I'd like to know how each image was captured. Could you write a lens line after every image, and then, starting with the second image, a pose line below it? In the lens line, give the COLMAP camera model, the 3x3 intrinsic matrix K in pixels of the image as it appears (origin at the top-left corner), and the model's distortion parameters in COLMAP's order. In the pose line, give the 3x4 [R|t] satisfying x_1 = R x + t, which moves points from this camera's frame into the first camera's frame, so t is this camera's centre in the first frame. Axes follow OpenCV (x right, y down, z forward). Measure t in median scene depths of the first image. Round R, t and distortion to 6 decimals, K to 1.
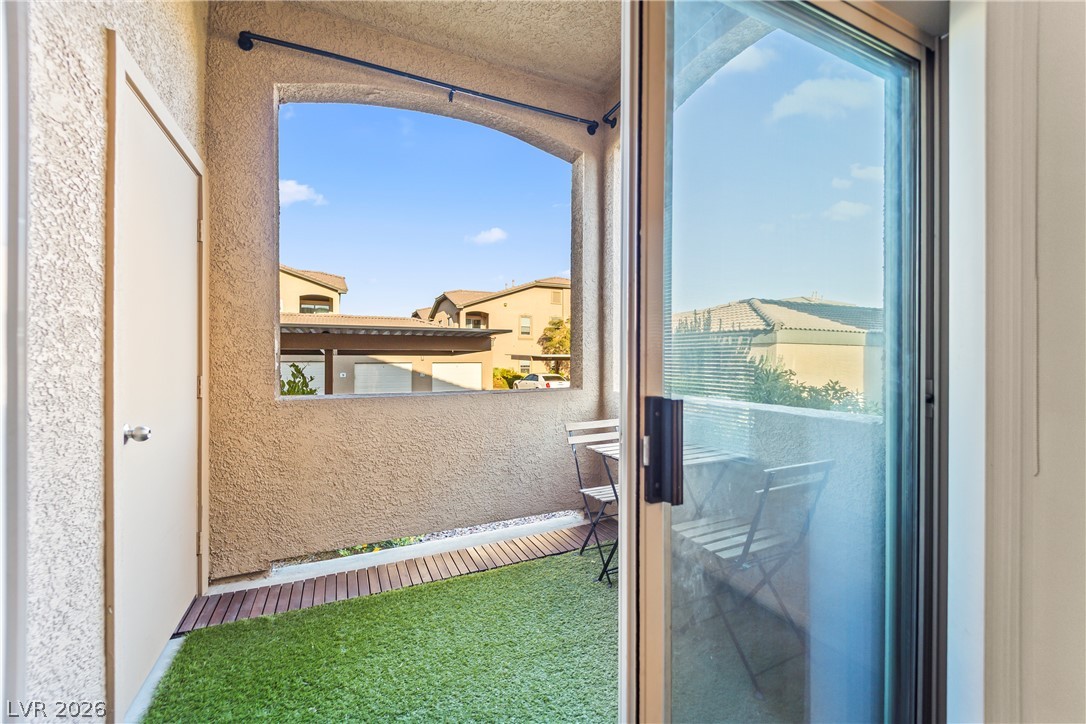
lens RADIAL K [[428.9, 0, 543.6], [0, 428.9, 357.6], [0, 0, 1]] dist [0.007852, -0.006921]
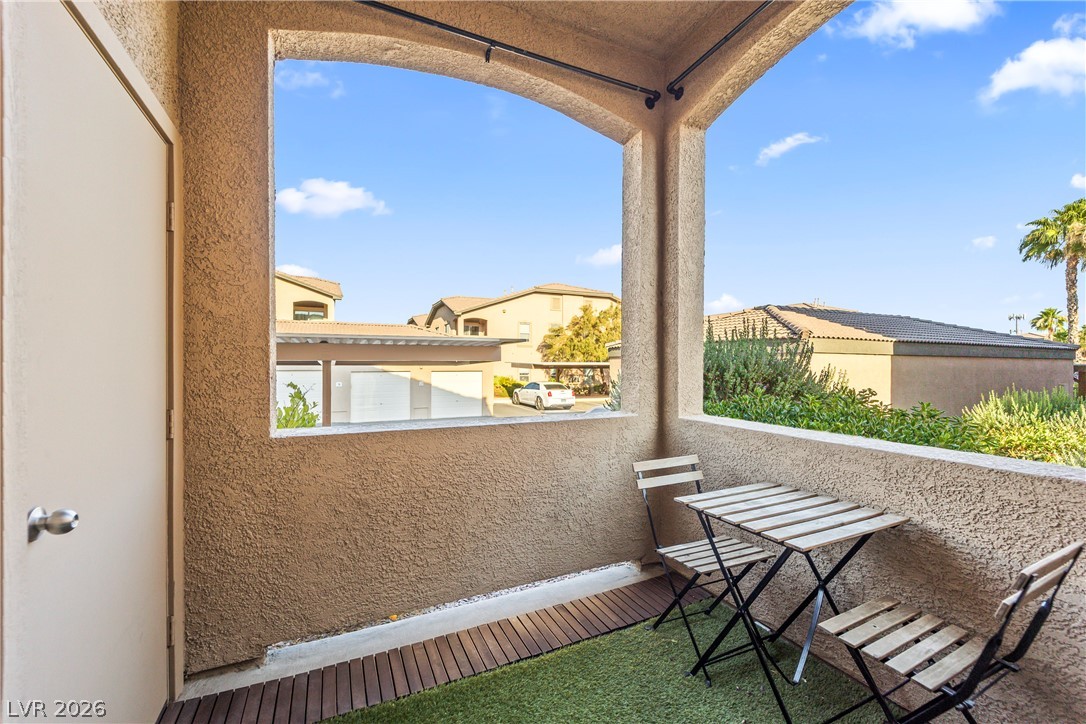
lens RADIAL K [[428.9, 0, 537.6], [0, 428.9, 364.5], [0, 0, 1]] dist [0.007852, -0.006921]
pose [[1.000000, 0.000004, 0.000330, -0.127906], [-0.000004, 0.999999, 0.001654, -0.030878], [-0.000330, -0.001654, 0.999999, 0.201755]]
